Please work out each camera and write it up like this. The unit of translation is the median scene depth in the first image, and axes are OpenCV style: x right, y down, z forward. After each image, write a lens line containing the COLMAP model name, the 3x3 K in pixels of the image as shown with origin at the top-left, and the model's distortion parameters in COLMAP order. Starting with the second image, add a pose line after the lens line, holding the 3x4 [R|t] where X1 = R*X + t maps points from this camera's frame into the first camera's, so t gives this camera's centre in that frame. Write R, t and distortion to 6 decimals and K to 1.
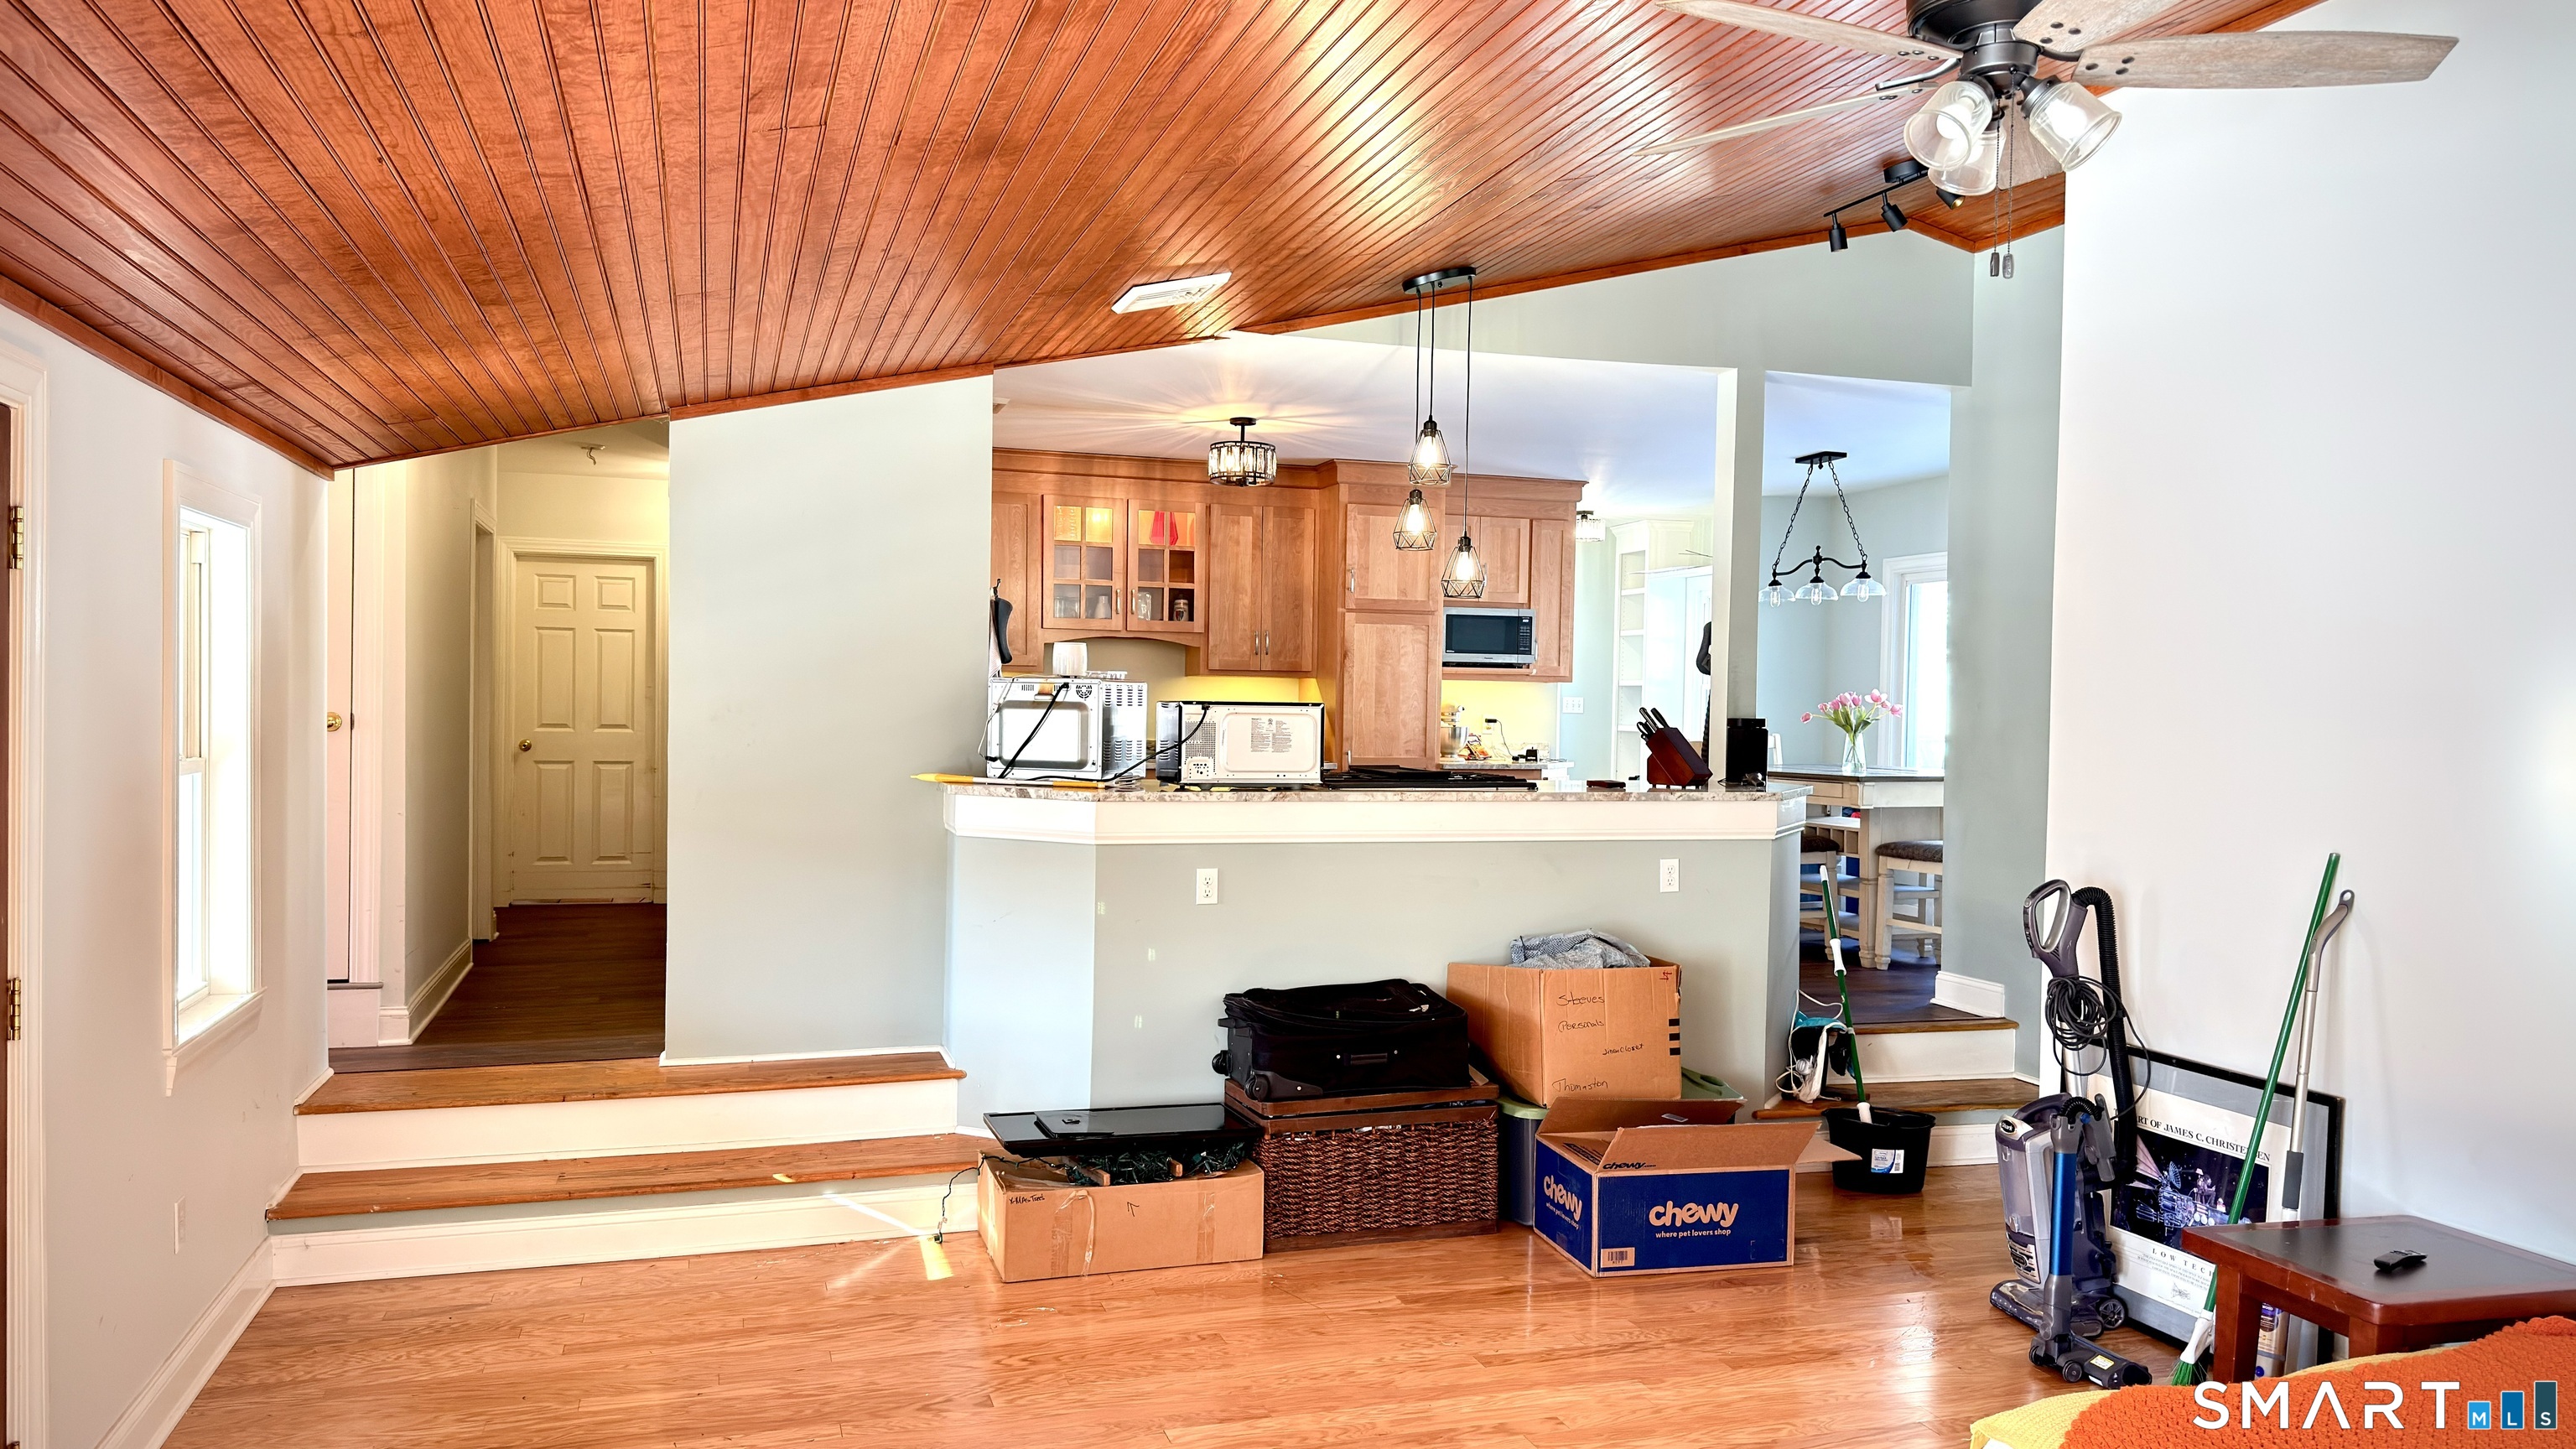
lens RADIAL K [[1802.1, 0, 1287.8], [0, 1802.1, 731.7], [0, 0, 1]] dist [0.121282, -0.178696]
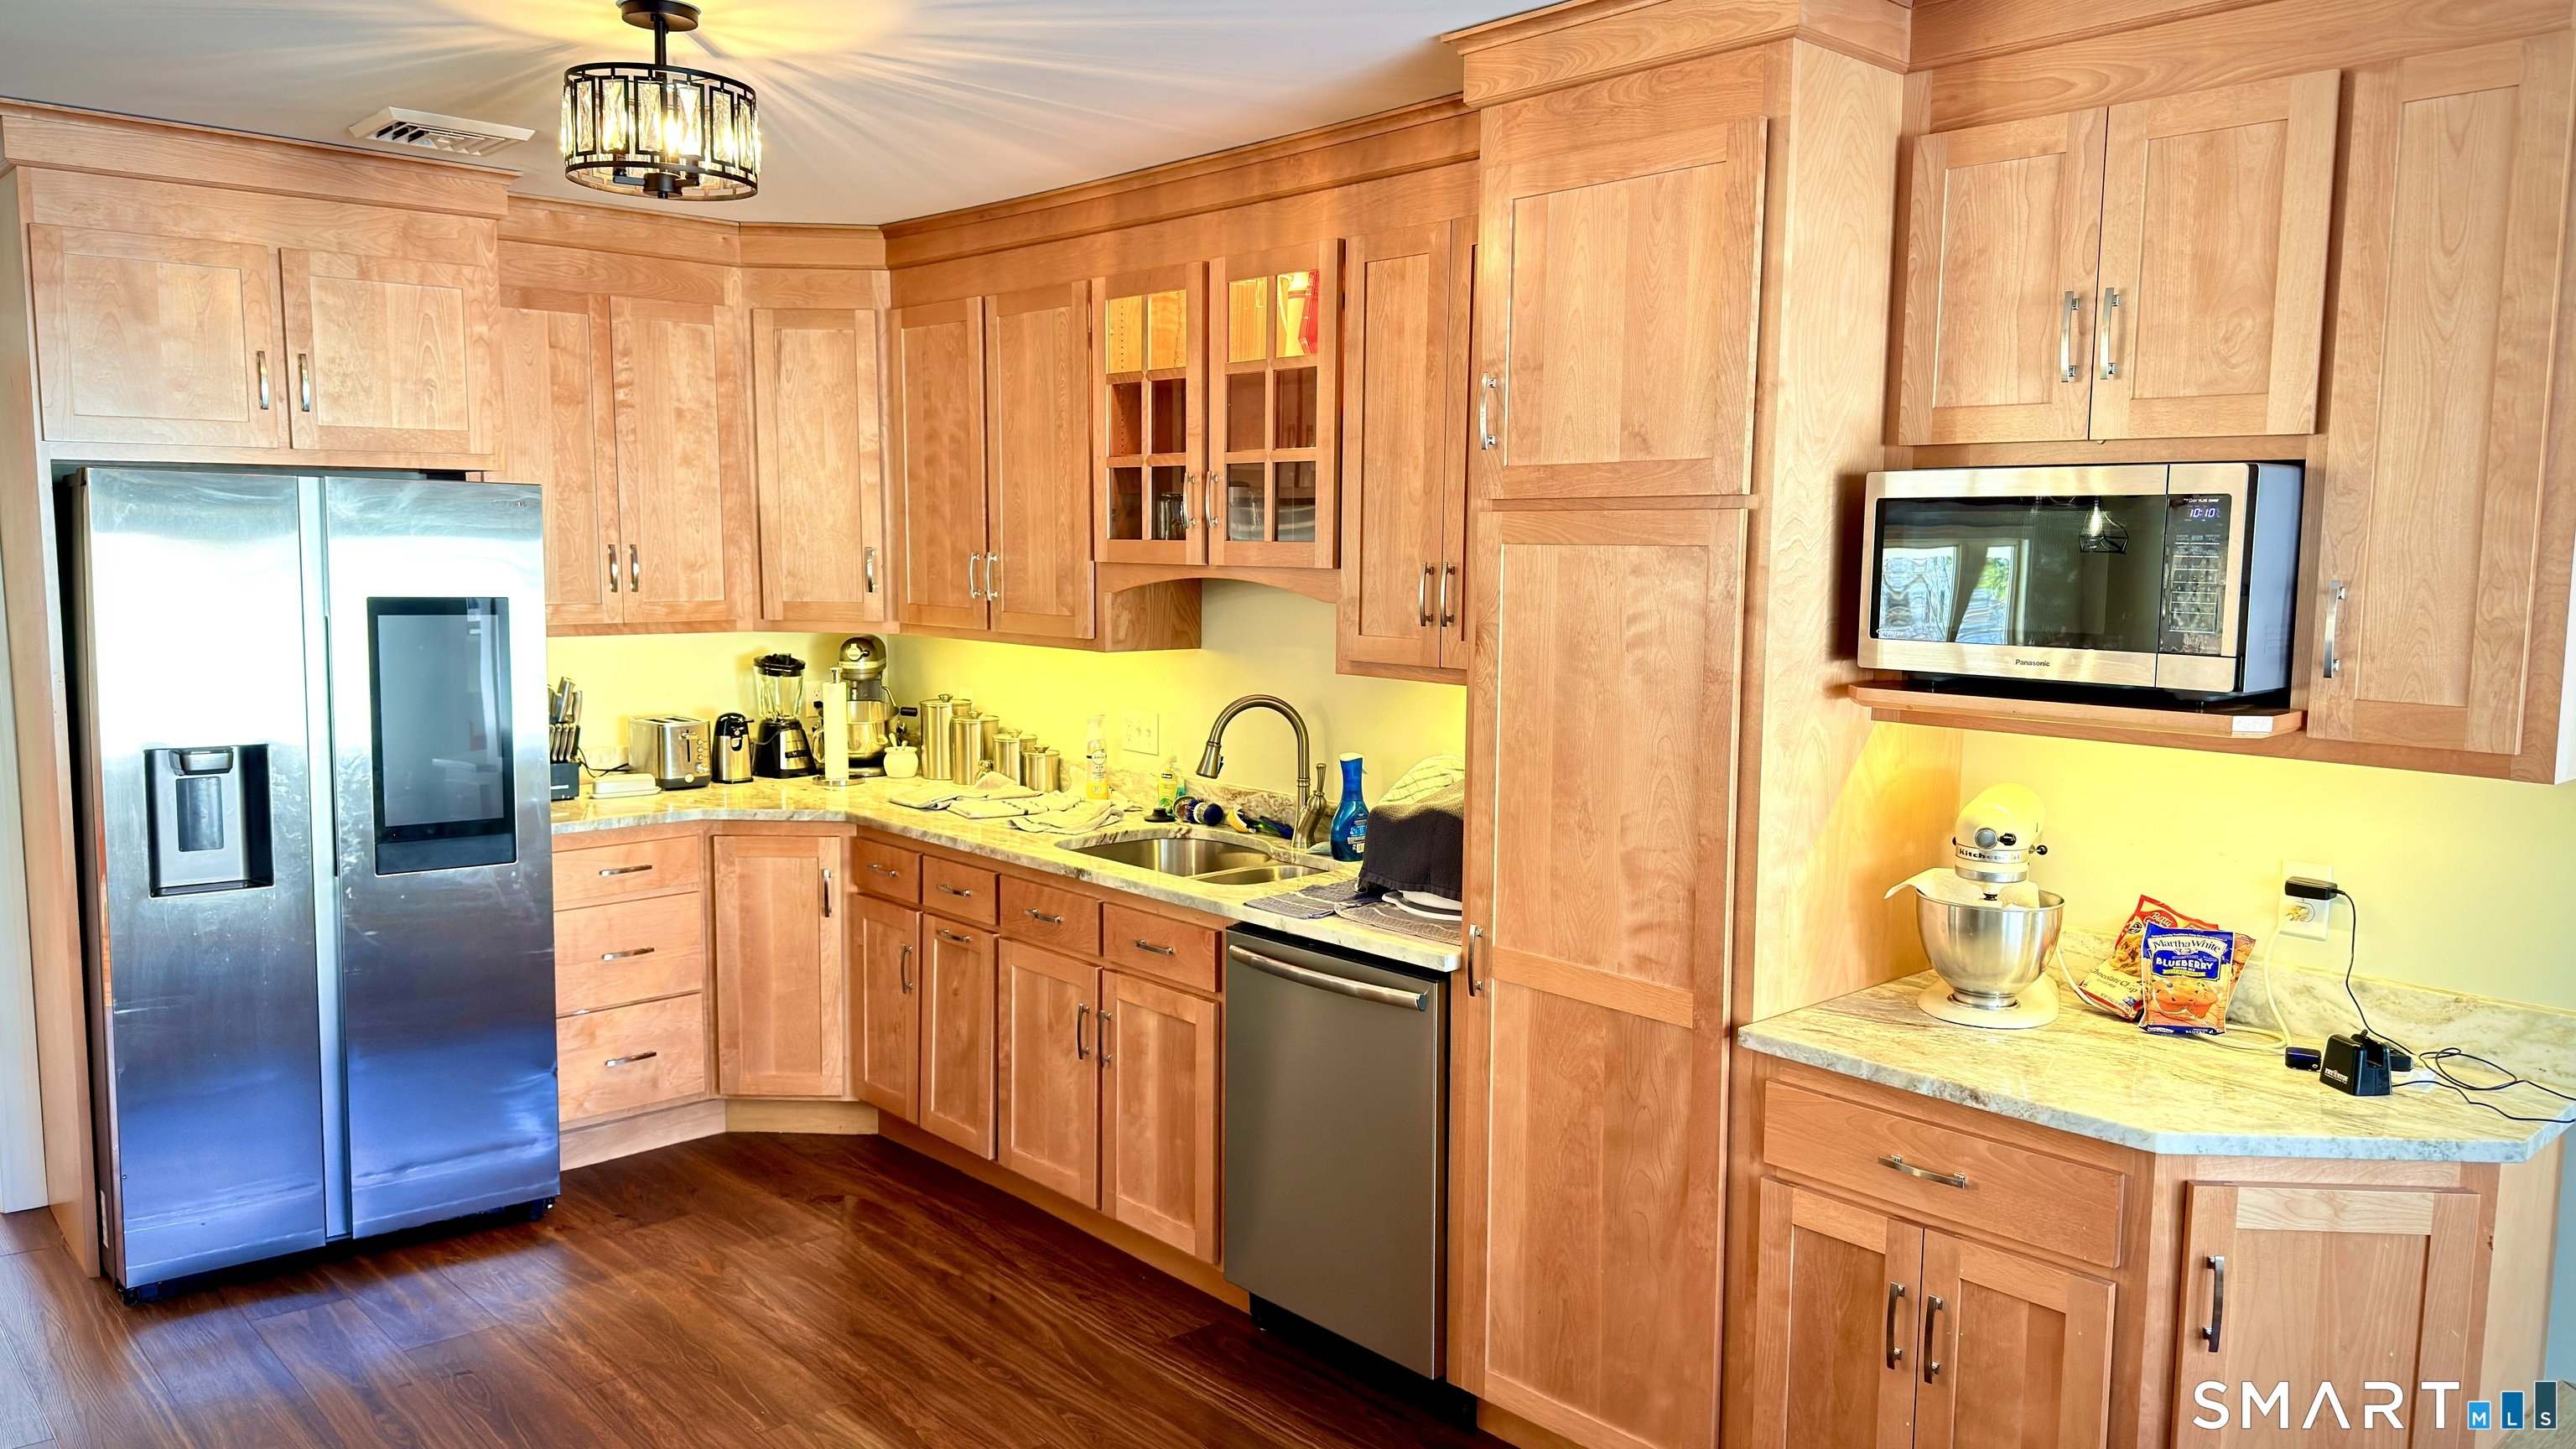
lens RADIAL K [[1802.1, 0, 1287.8], [0, 1802.1, 731.7], [0, 0, 1]] dist [0.121282, -0.178696]
pose [[0.401755, 0.091913, -0.911123, 0.324934], [-0.016705, 0.995520, 0.093061, -0.056214], [0.915595, -0.022167, 0.401490, 0.834667]]
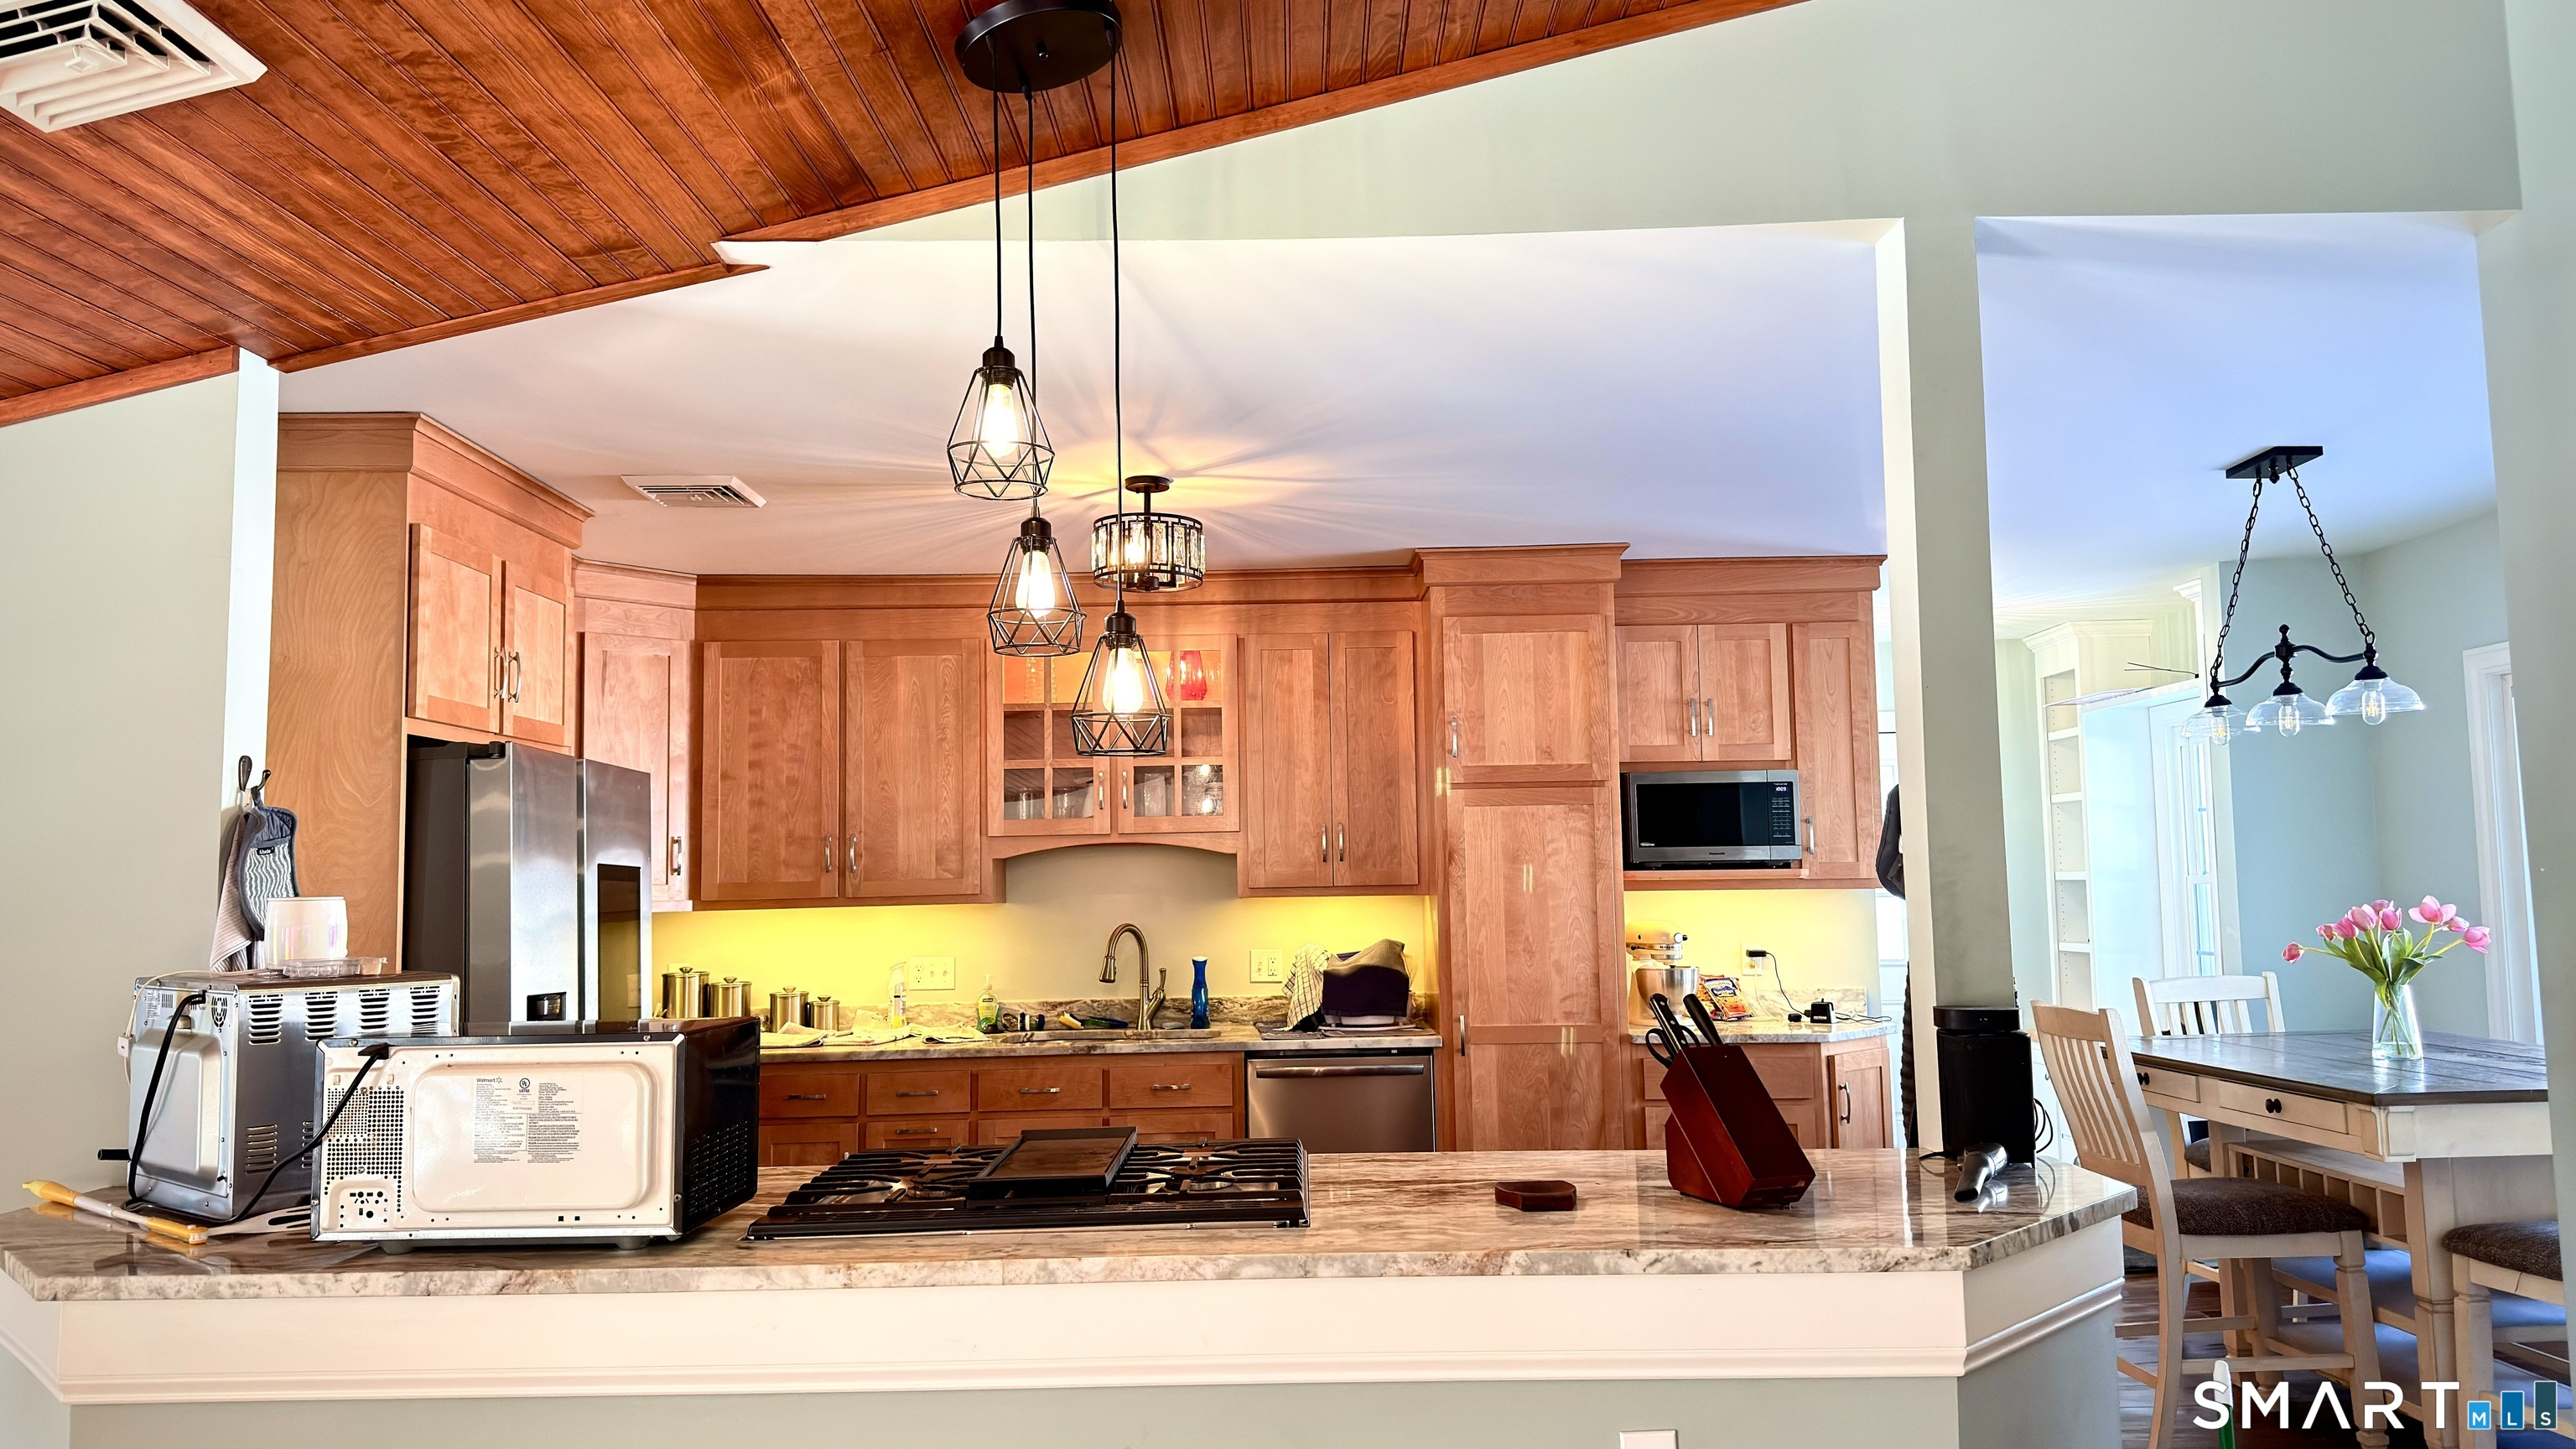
lens RADIAL K [[1789.0, 0, 1288.0], [0, 1789.0, 724.5], [0, 0, 1]] dist [0.118674, -0.169089]
pose [[0.949243, -0.058762, -0.309005, 0.172393], [0.025914, 0.993665, -0.109355, -0.022377], [0.313473, 0.095797, 0.944753, 0.397734]]
